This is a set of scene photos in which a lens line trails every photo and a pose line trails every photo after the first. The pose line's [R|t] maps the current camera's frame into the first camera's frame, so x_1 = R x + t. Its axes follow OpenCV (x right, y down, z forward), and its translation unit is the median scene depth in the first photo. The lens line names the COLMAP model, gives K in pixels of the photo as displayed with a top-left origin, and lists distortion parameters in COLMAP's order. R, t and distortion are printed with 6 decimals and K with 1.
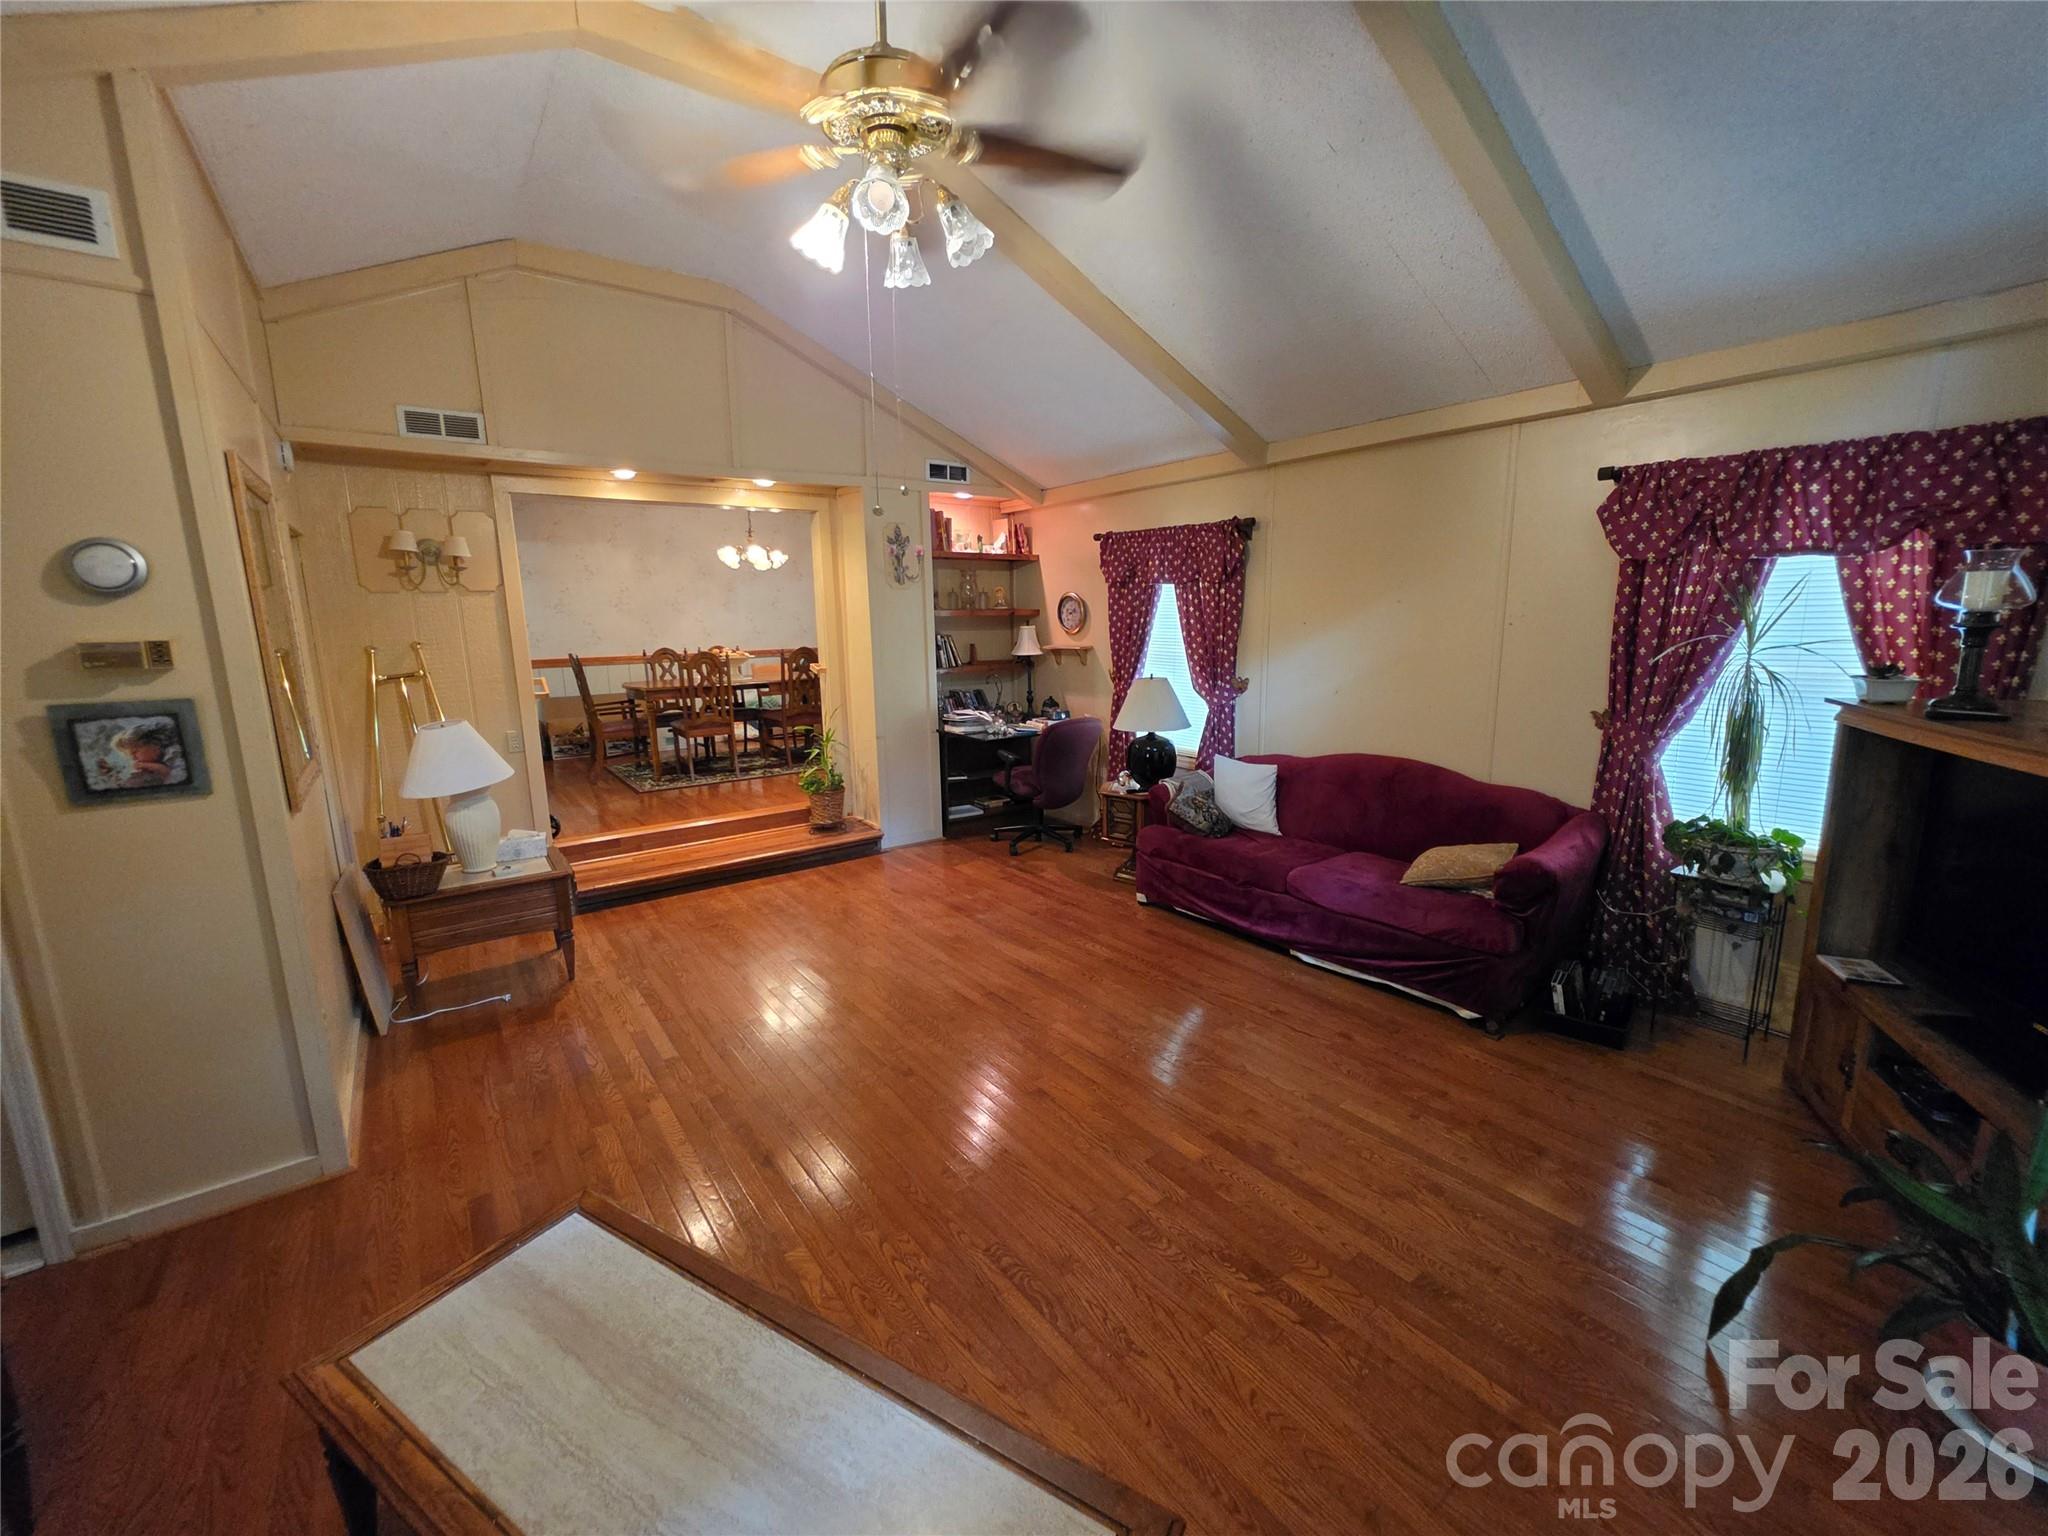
lens RADIAL K [[821.5, 0, 1020.4], [0, 821.5, 752.0], [0, 0, 1]] dist [-0.002362, 0.002320]
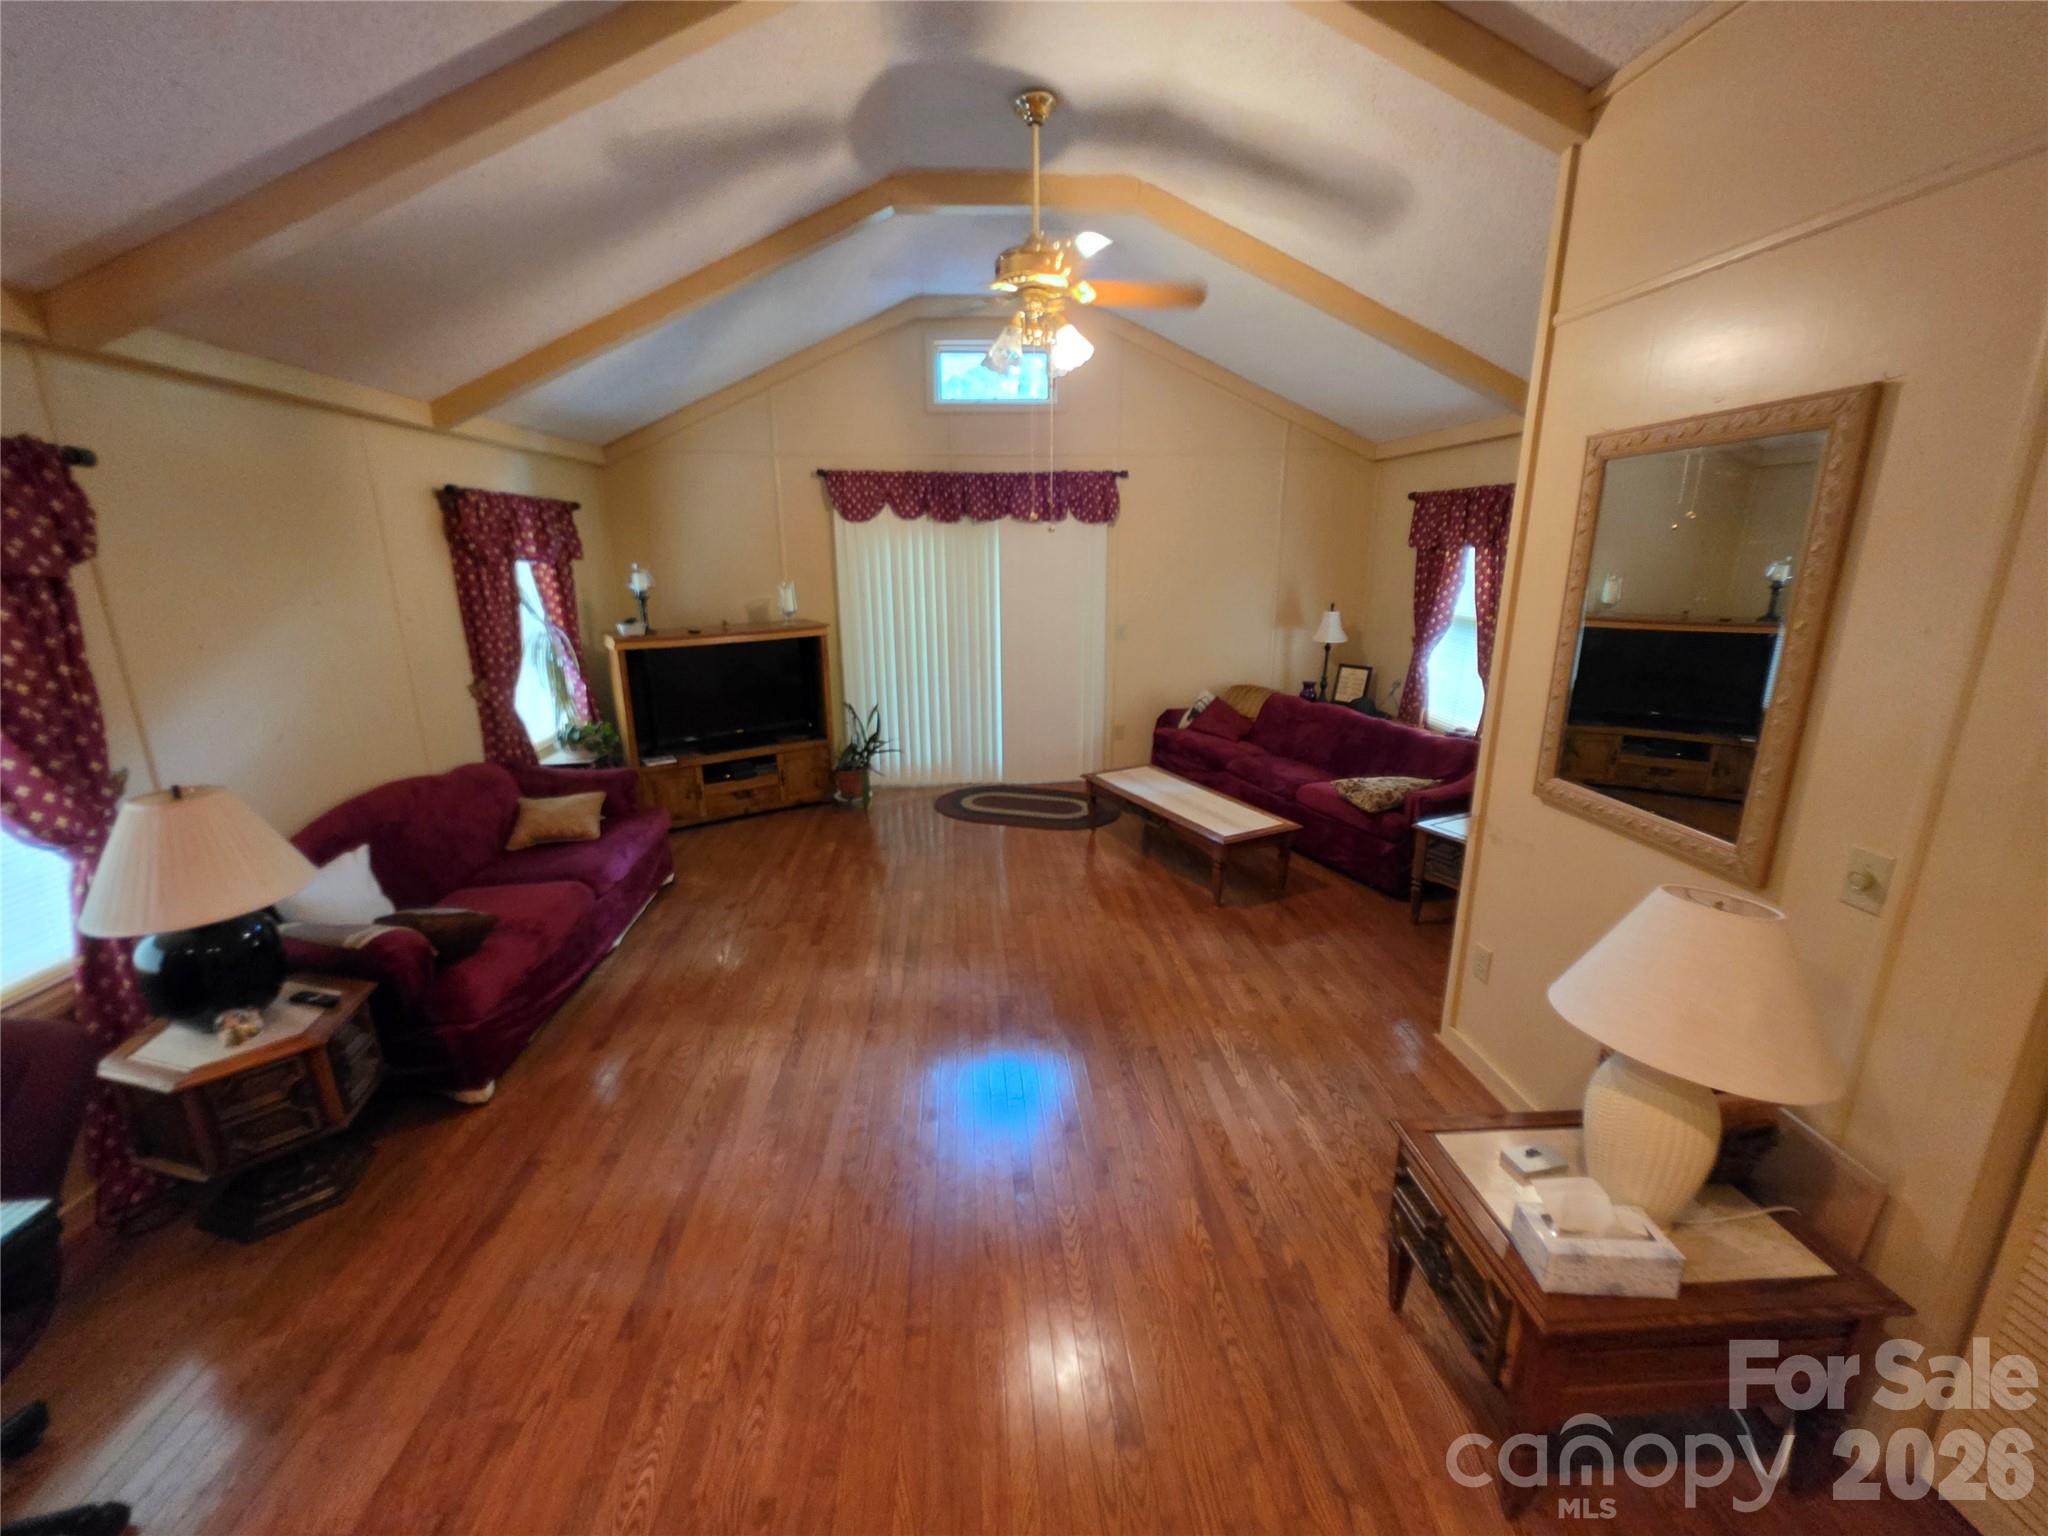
lens RADIAL K [[821.5, 0, 1020.4], [0, 821.5, 752.0], [0, 0, 1]] dist [-0.002362, 0.002320]
pose [[-0.842320, -0.106006, 0.528450, -0.654329], [0.119927, 0.919026, 0.375512, -0.322785], [-0.525466, 0.379677, -0.761401, 1.559018]]
